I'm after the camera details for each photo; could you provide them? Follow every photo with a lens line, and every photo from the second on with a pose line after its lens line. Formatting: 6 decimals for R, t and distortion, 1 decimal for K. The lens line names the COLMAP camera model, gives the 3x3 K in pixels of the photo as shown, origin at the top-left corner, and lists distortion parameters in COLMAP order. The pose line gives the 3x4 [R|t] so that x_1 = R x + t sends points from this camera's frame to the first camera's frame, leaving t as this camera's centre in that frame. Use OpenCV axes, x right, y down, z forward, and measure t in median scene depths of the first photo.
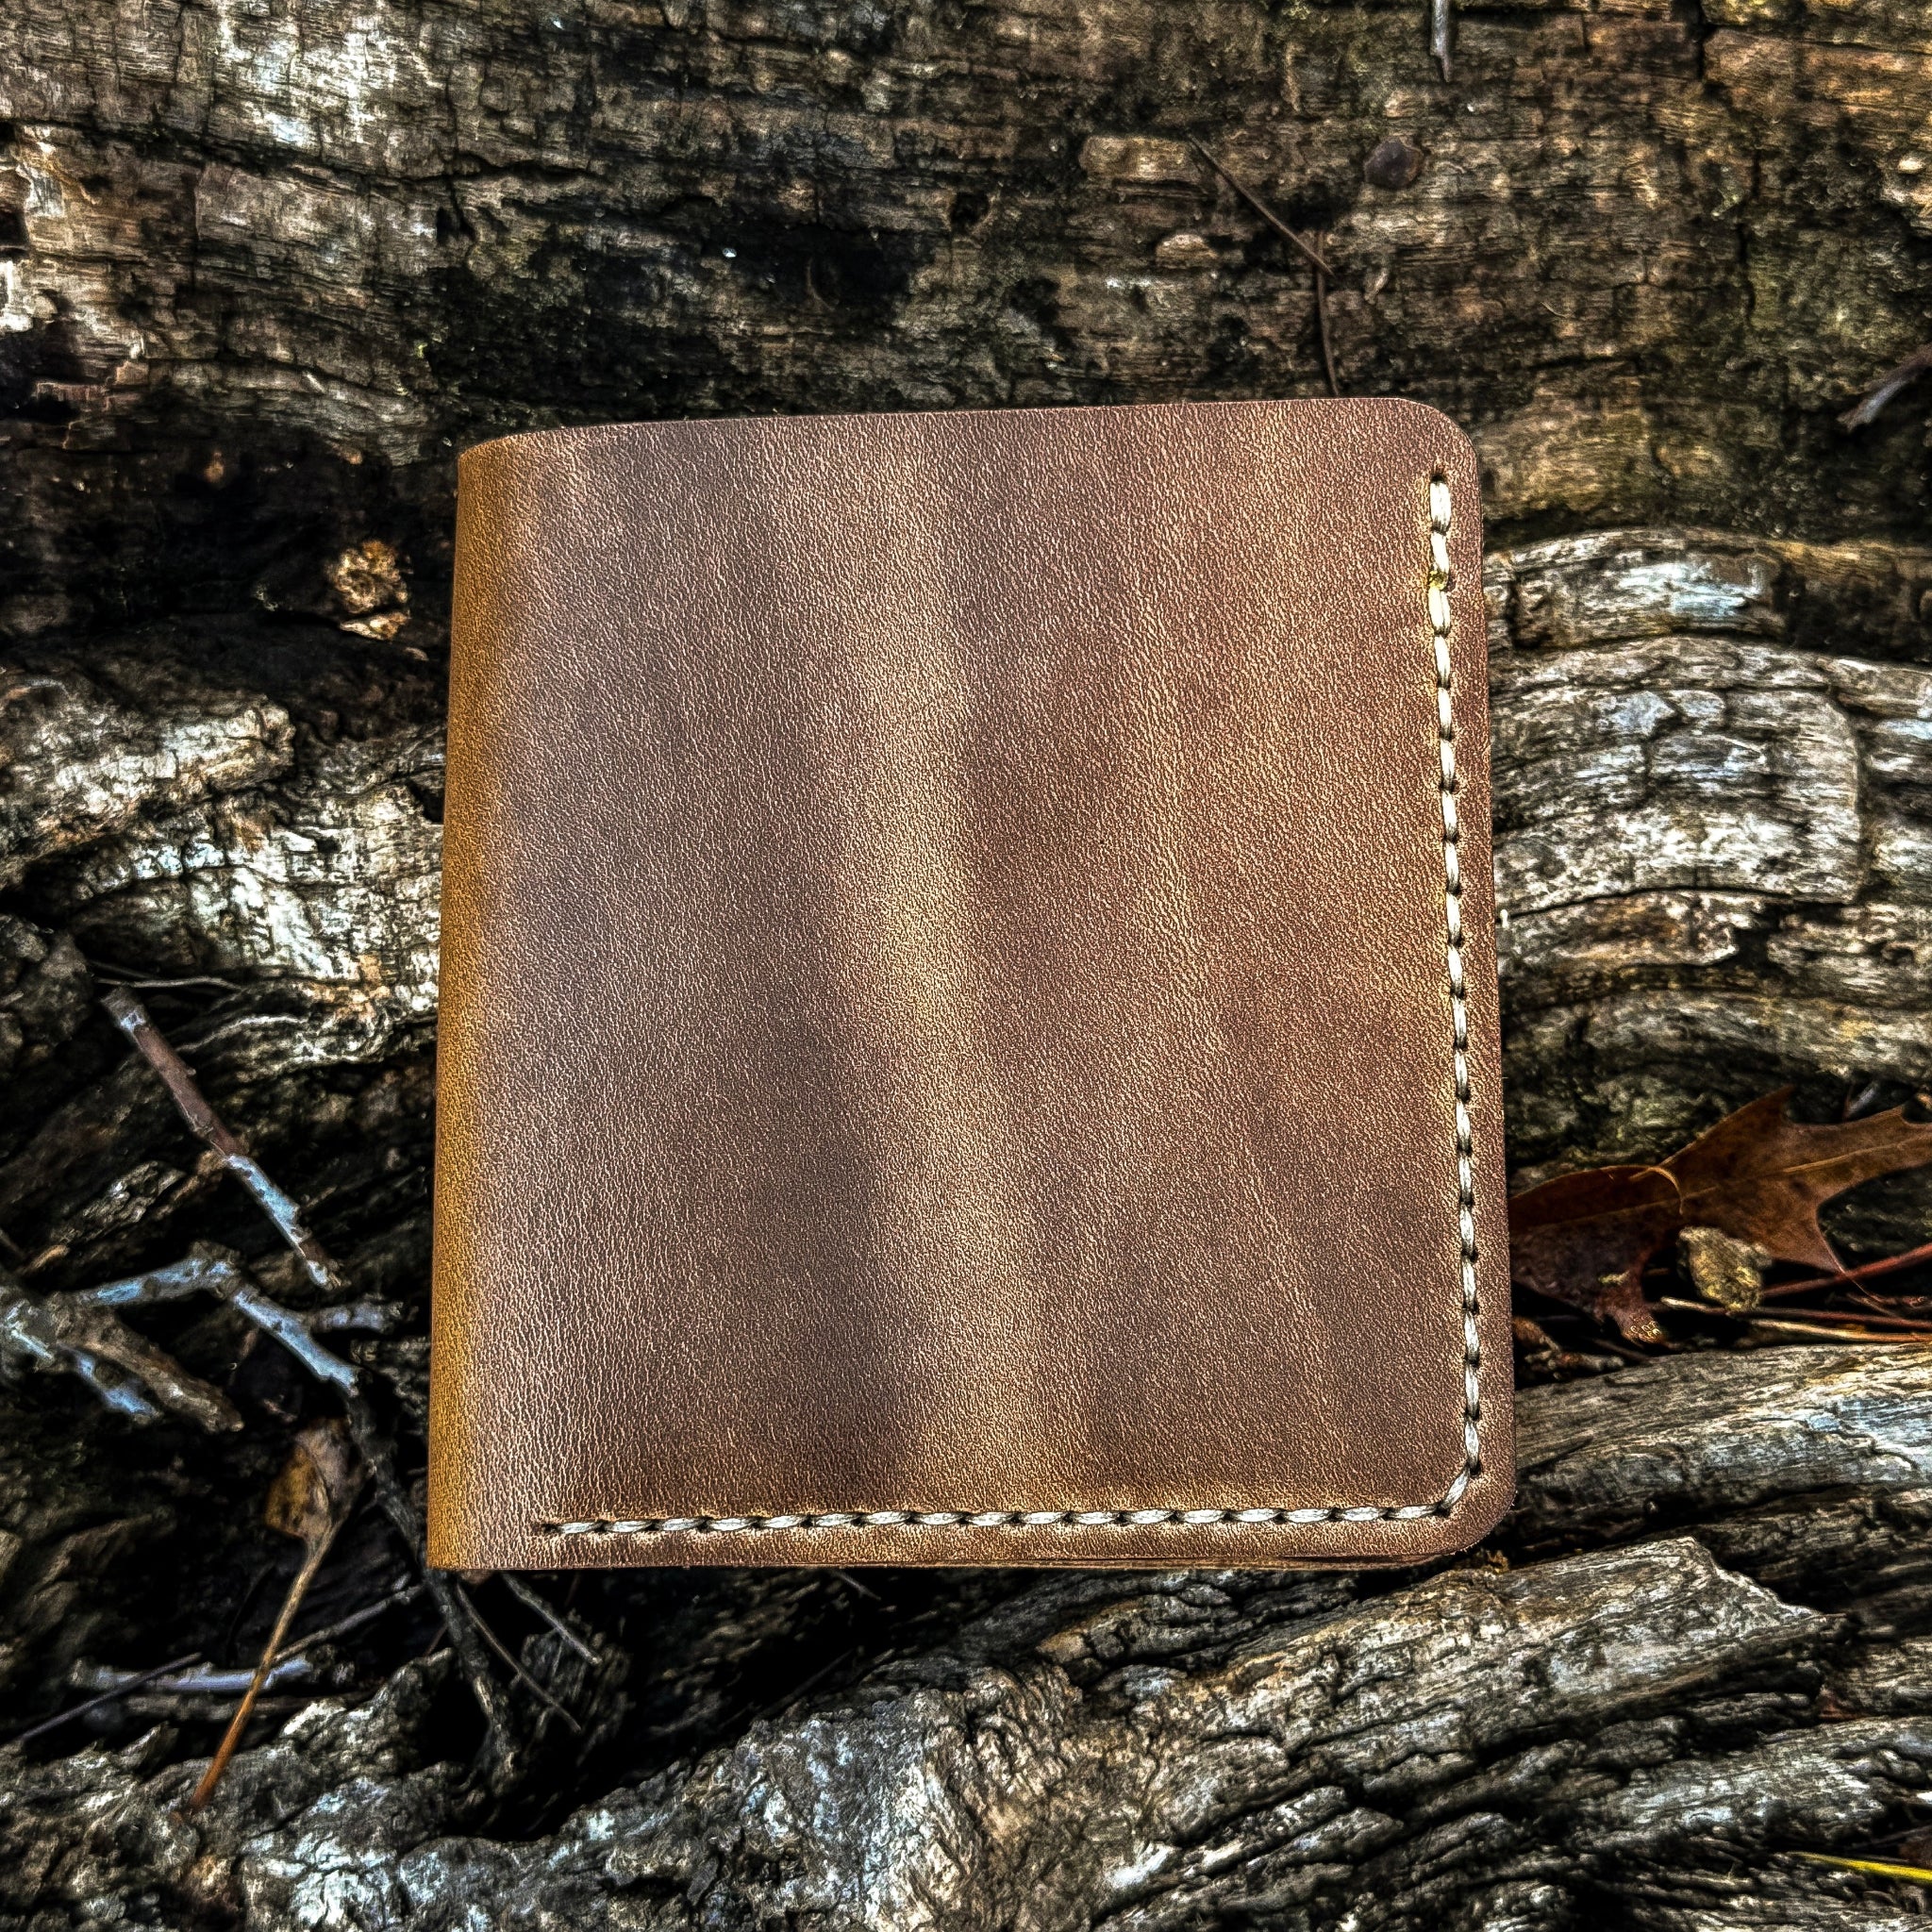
lens RADIAL K [[3082.8, 0, 963.2], [0, 3082.8, 989.8], [0, 0, 1]] dist [0.194384, -0.569443]
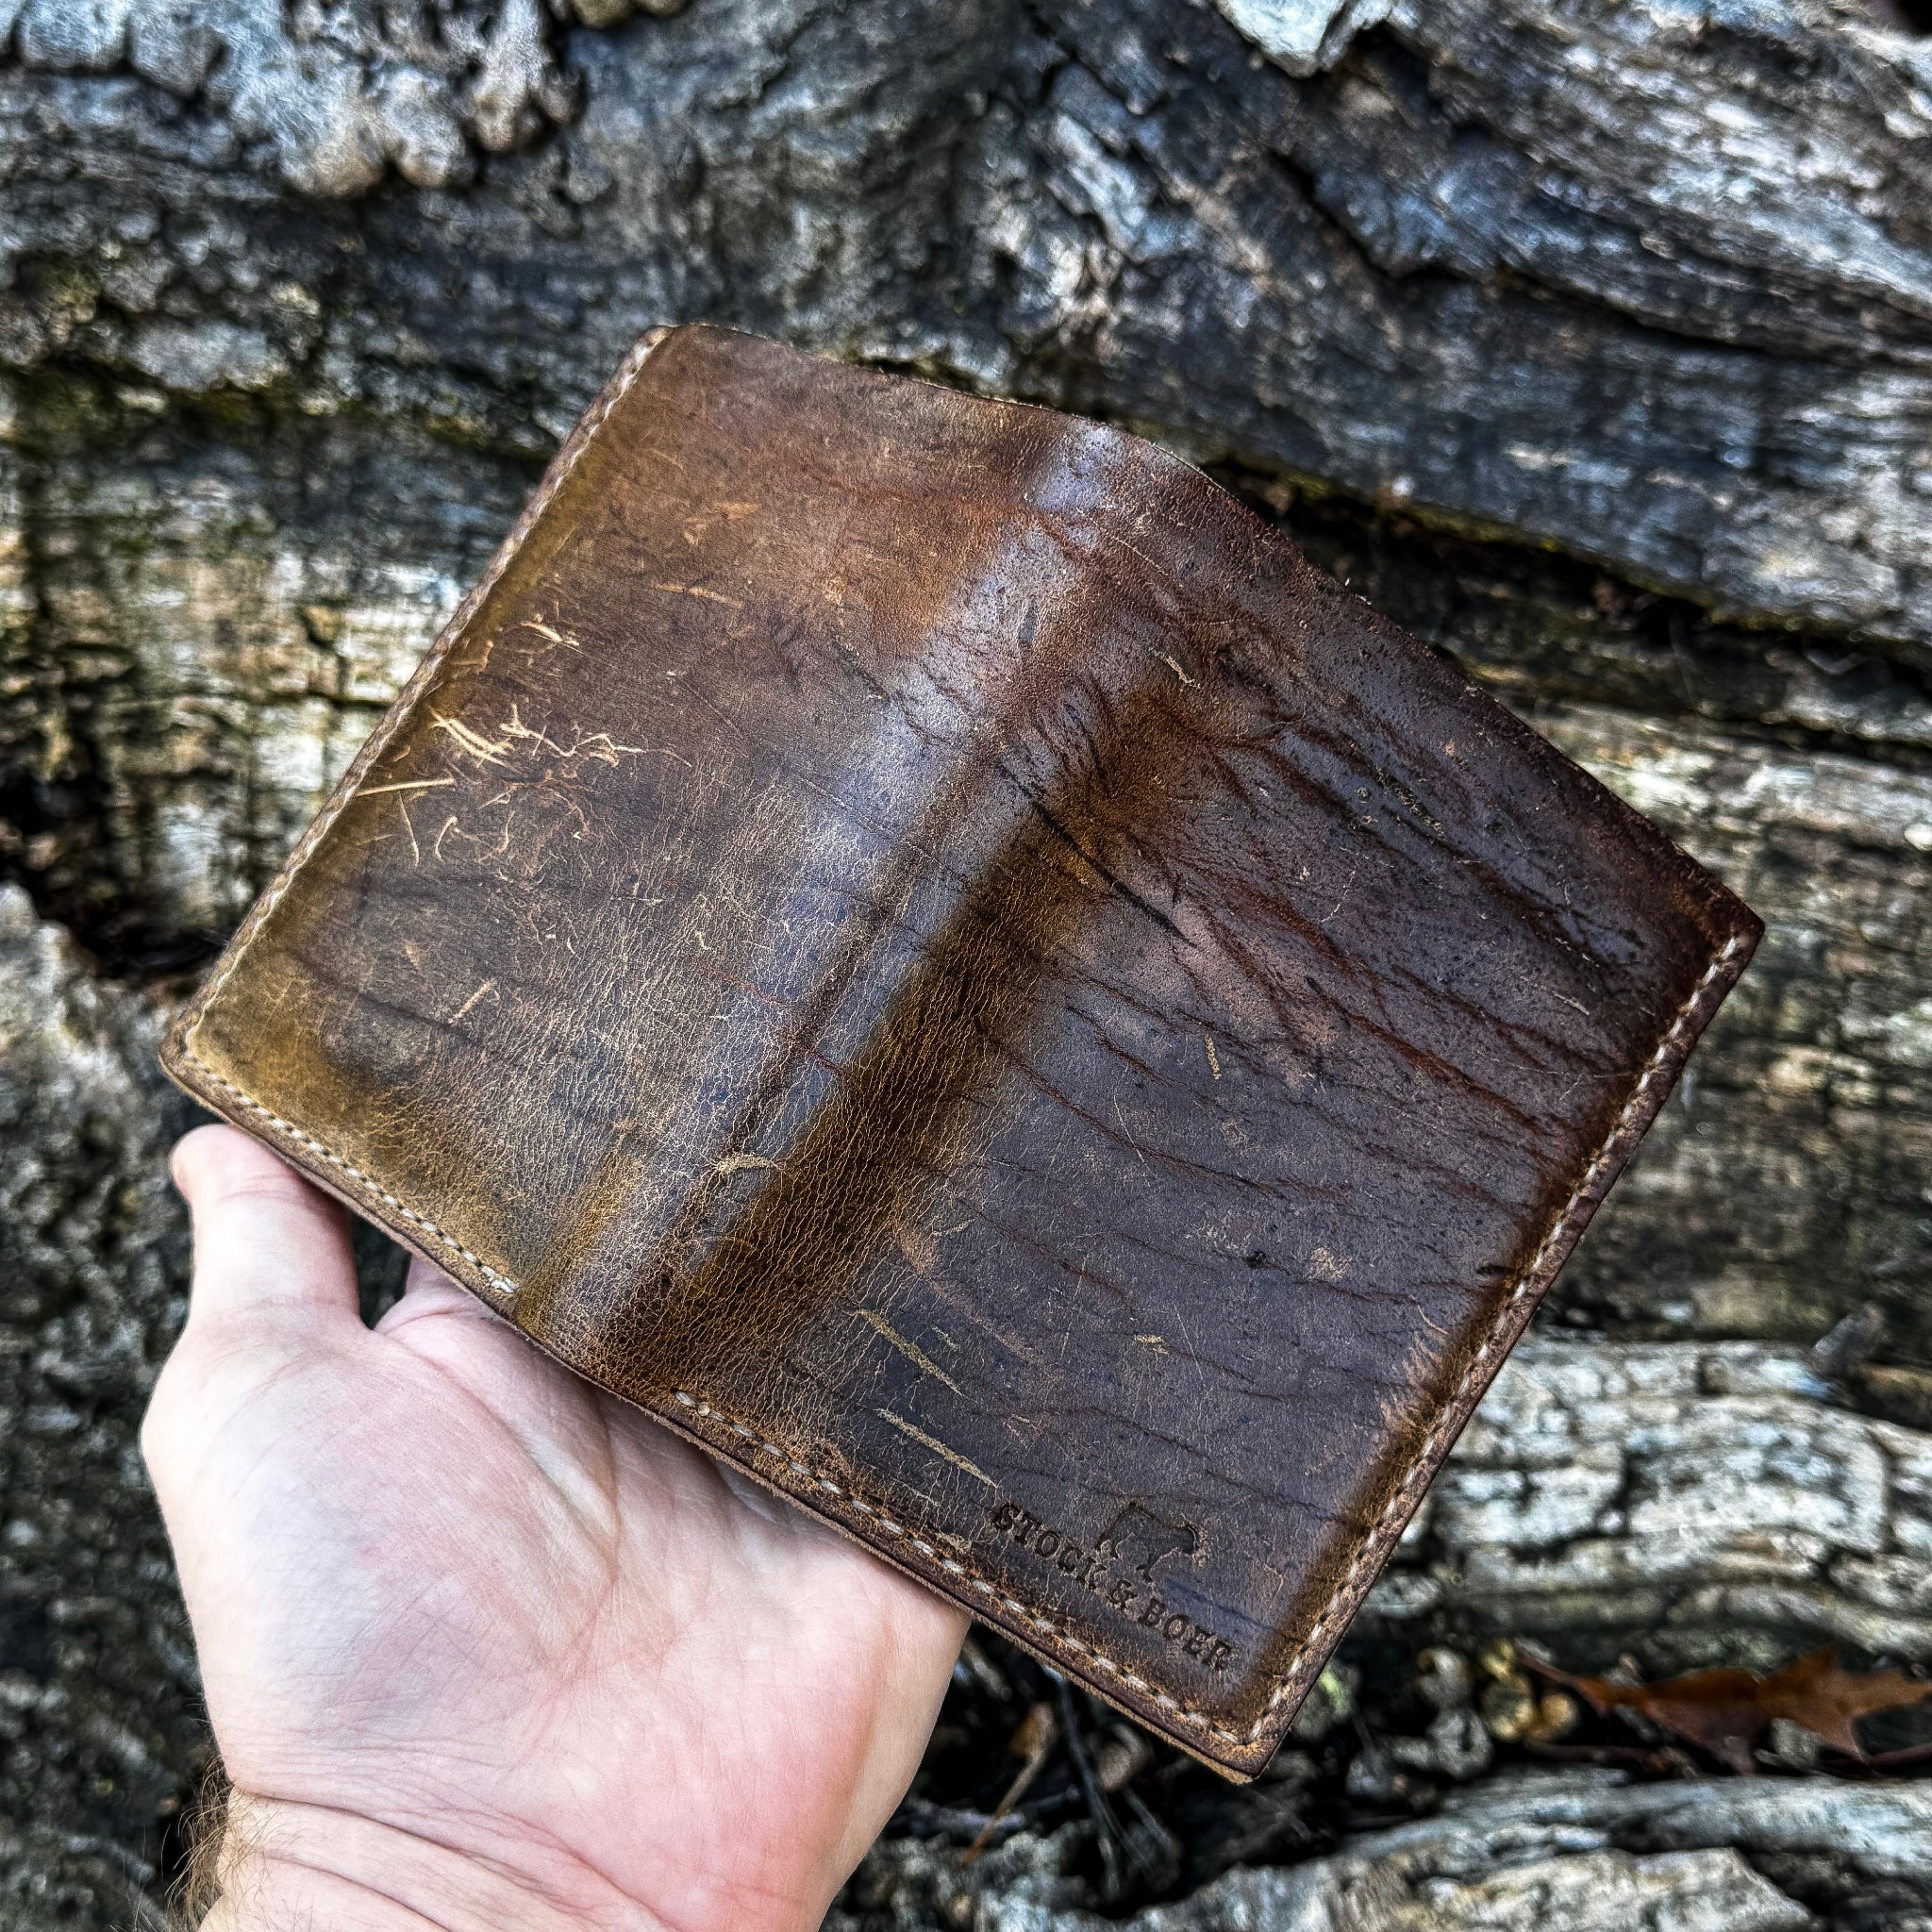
lens RADIAL K [[2540.4, 0, 959.0], [0, 2540.4, 1022.4], [0, 0, 1]] dist [0.181571, -0.488158]
pose [[0.960202, 0.089792, -0.264481, 0.141535], [-0.164938, 0.946466, -0.277484, 0.200582], [0.225407, 0.310064, 0.923608, -0.689567]]
